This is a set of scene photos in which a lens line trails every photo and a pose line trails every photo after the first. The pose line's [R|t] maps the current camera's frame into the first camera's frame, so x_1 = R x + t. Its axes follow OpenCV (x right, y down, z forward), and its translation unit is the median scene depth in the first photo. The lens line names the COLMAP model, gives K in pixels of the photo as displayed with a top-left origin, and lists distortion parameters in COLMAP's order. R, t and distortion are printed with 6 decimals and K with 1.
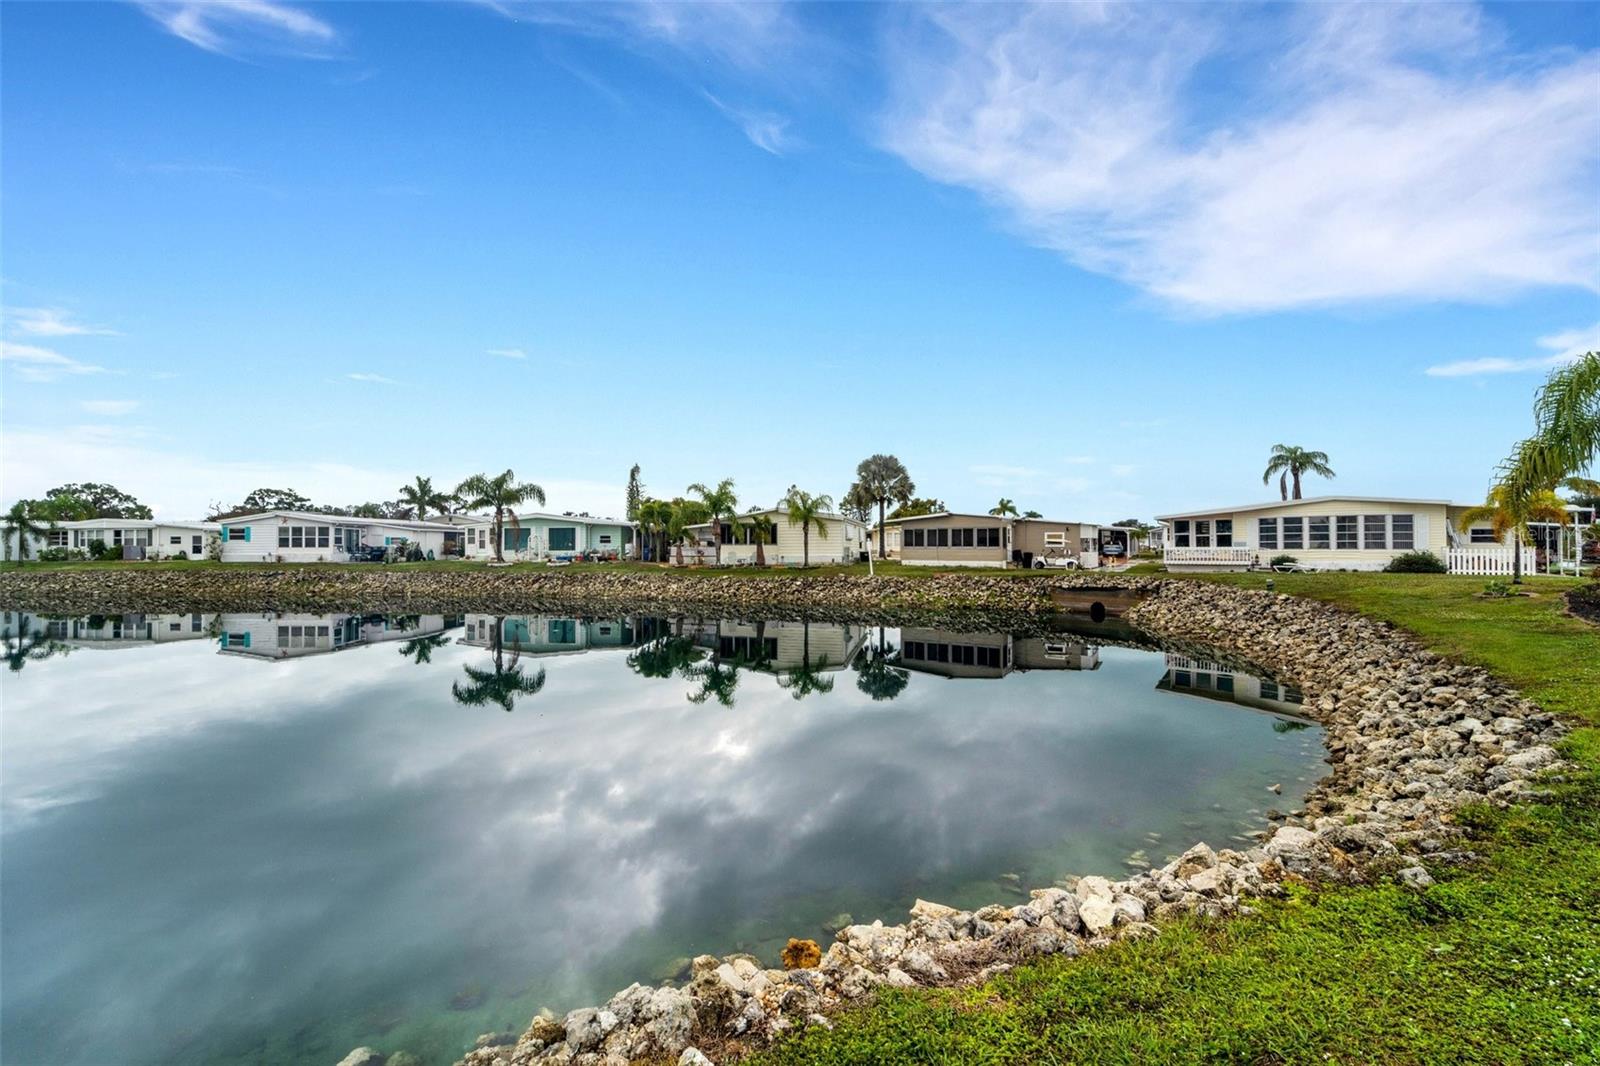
lens RADIAL K [[653.6, 0, 788.9], [0, 653.6, 548.1], [0, 0, 1]] dist [0.004509, -0.000648]
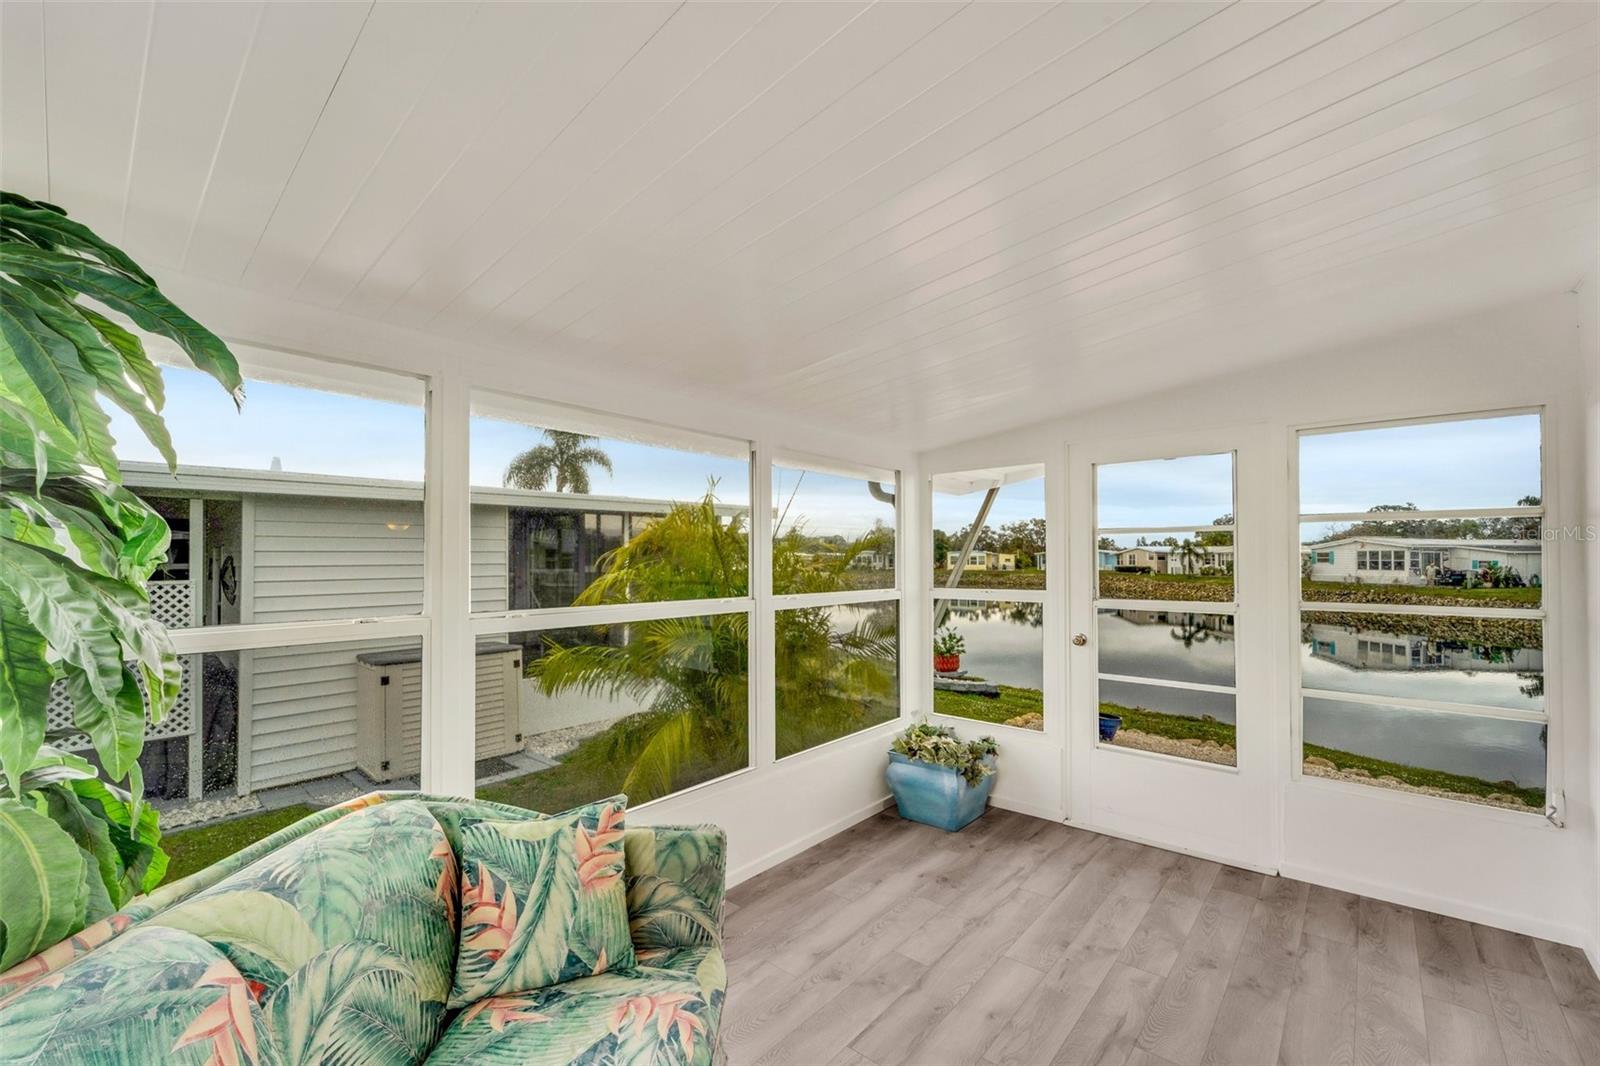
lens RADIAL K [[650.3, 0, 794.7], [0, 650.3, 540.2], [0, 0, 1]] dist [0.001753, -0.003217]
pose [[0.140172, -0.024542, -0.989823, 0.194649], [-0.006921, 0.999644, -0.025765, -0.016111], [0.990103, 0.010462, 0.139952, -0.116980]]
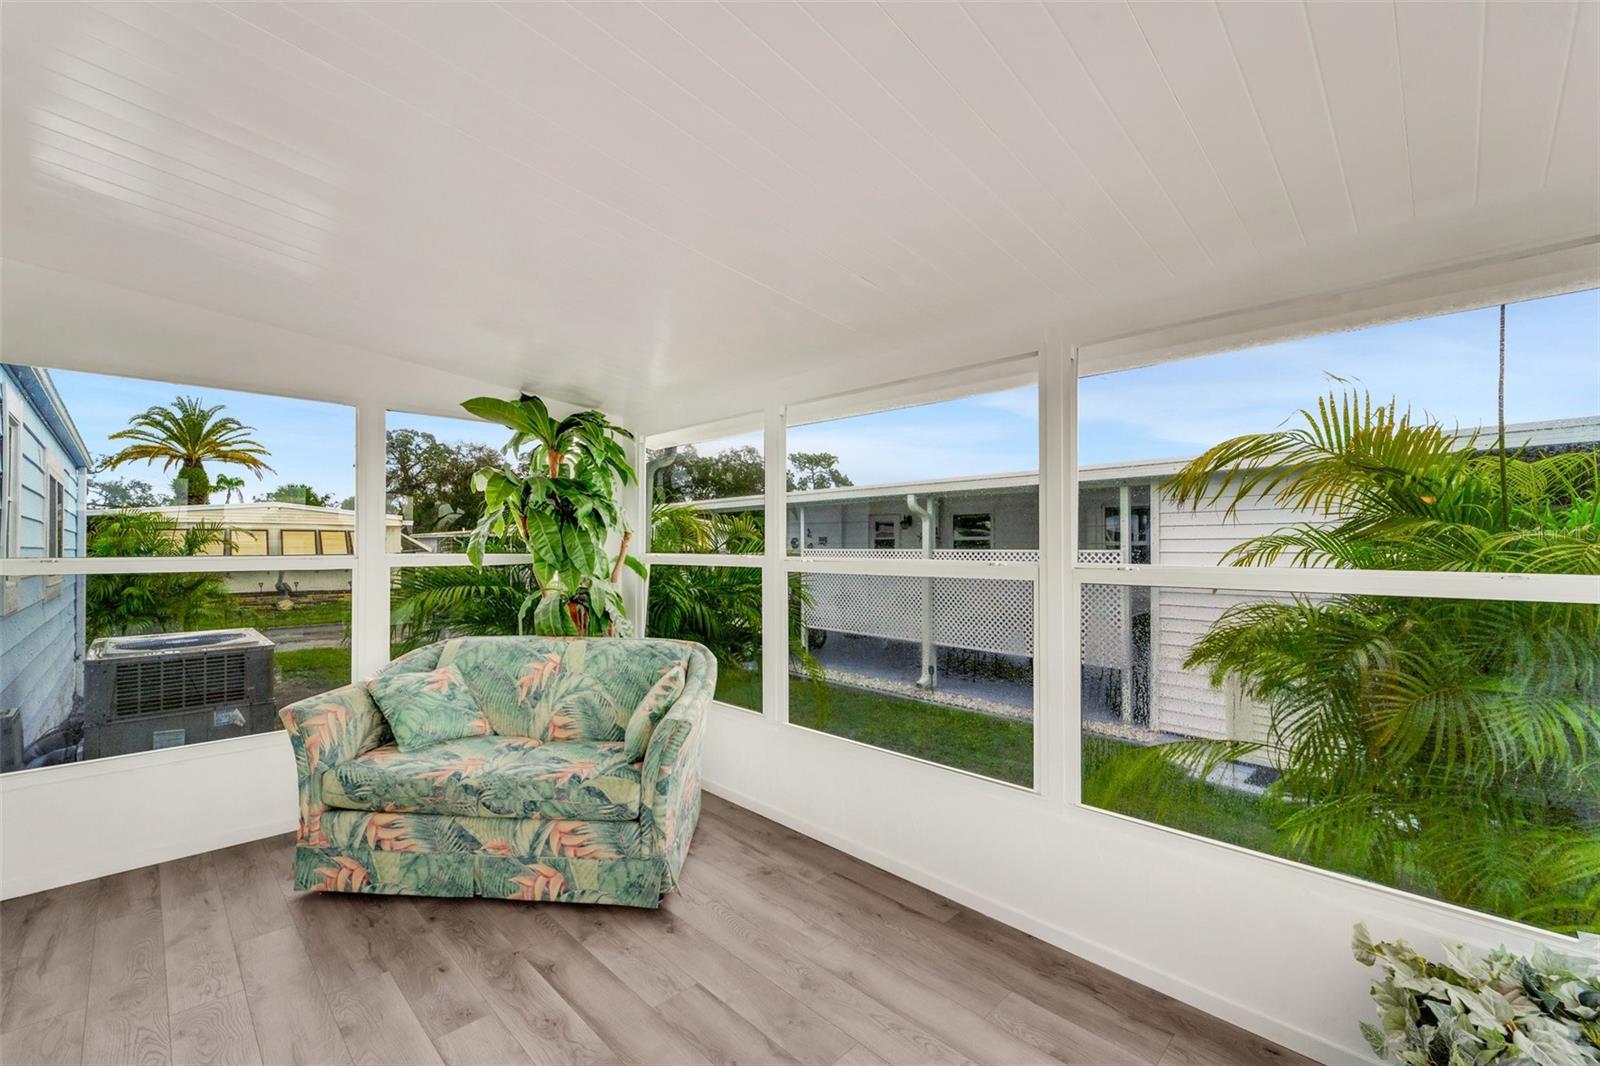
lens RADIAL K [[650.3, 0, 803.7], [0, 650.3, 541.5], [0, 0, 1]] dist [0.001753, -0.003217]
pose [[-0.996635, 0.001377, -0.081954, 0.149697], [0.001355, 0.999999, 0.000322, -0.013321], [0.081955, 0.000210, -0.996636, -0.065114]]
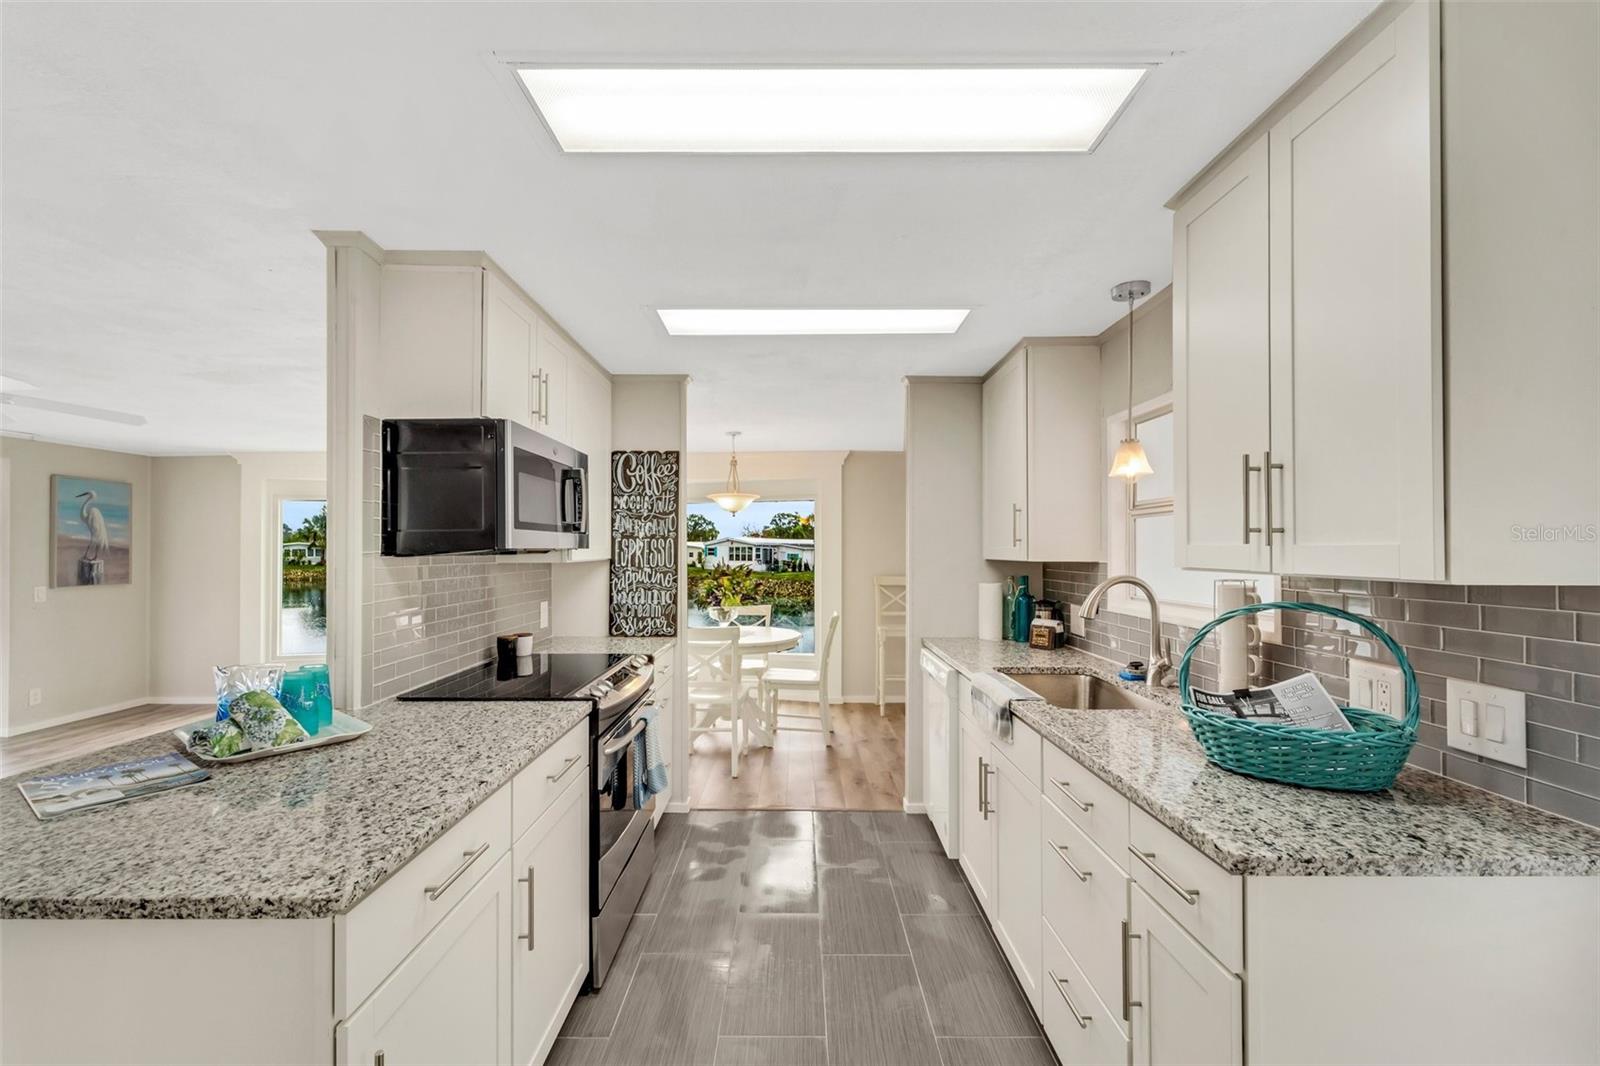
lens RADIAL K [[650.3, 0, 801.9], [0, 650.3, 542.6], [0, 0, 1]] dist [0.001753, -0.003217]
pose [[0.763421, -0.004955, -0.645882, 0.332448], [-0.007021, 0.999848, -0.015969, -0.019391], [0.645863, 0.016725, 0.763270, -0.049841]]
